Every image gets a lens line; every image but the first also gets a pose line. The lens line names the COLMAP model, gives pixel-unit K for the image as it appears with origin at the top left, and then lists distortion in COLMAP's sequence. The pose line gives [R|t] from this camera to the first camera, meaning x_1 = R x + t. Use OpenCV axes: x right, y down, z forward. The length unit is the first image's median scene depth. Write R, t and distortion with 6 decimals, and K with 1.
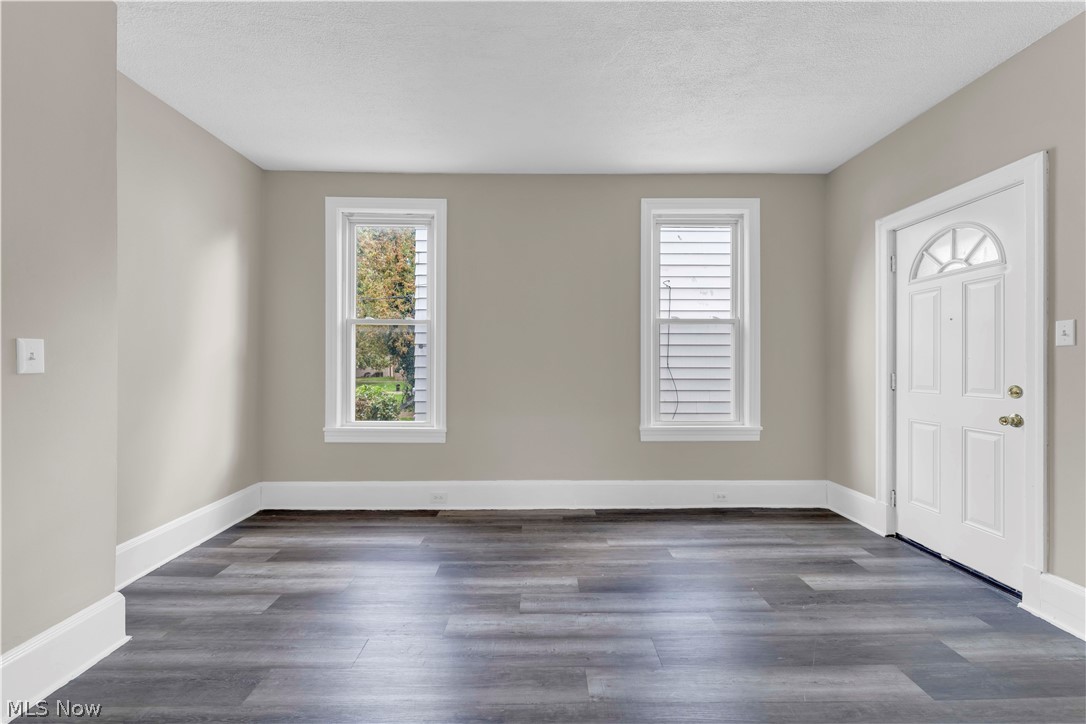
lens RADIAL K [[448.2, 0, 540.8], [0, 448.2, 363.3], [0, 0, 1]] dist [0.001026, 0.000453]
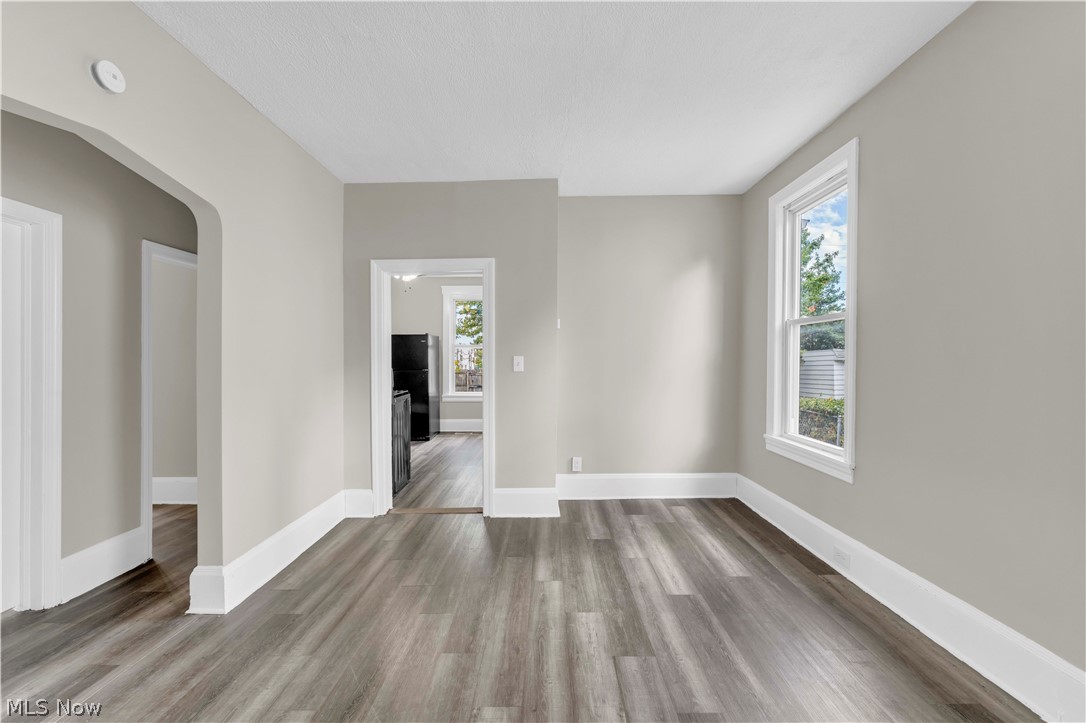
lens RADIAL K [[448.2, 0, 540.6], [0, 448.2, 360.0], [0, 0, 1]] dist [0.001026, 0.000453]
pose [[-0.030921, -0.004793, -0.999510, 0.711756], [-0.004900, 0.999977, -0.004643, -0.015932], [0.999510, 0.004754, -0.030944, 0.748435]]
